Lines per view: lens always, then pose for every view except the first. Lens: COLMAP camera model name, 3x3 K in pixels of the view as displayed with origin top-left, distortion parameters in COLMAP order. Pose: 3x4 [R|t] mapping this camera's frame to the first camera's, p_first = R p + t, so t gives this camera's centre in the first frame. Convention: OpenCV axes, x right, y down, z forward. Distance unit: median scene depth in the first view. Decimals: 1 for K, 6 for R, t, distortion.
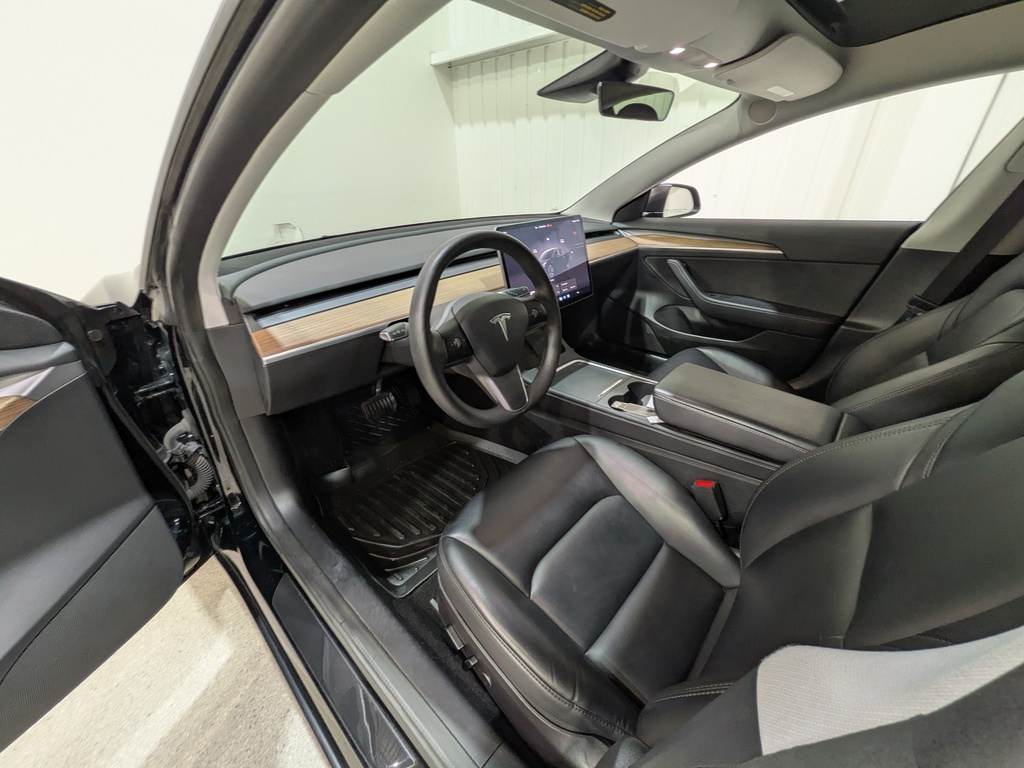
lens RADIAL K [[400.6, 0, 516.4], [0, 400.6, 376.1], [0, 0, 1]] dist [-0.001217, 0.000217]
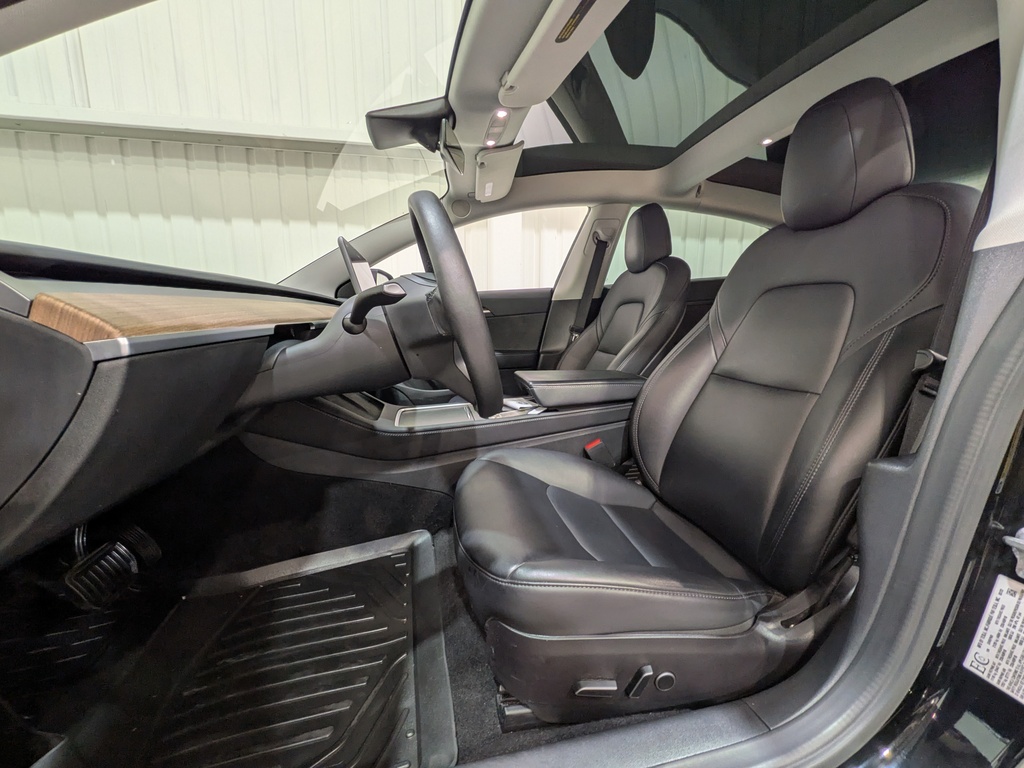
lens RADIAL K [[400.6, 0, 508.5], [0, 400.6, 379.6], [0, 0, 1]] dist [-0.001217, 0.000217]
pose [[0.583434, -0.116296, 0.803791, -0.467957], [0.371135, 0.918492, -0.136498, 0.122727], [-0.722401, 0.377952, 0.579041, 0.317355]]
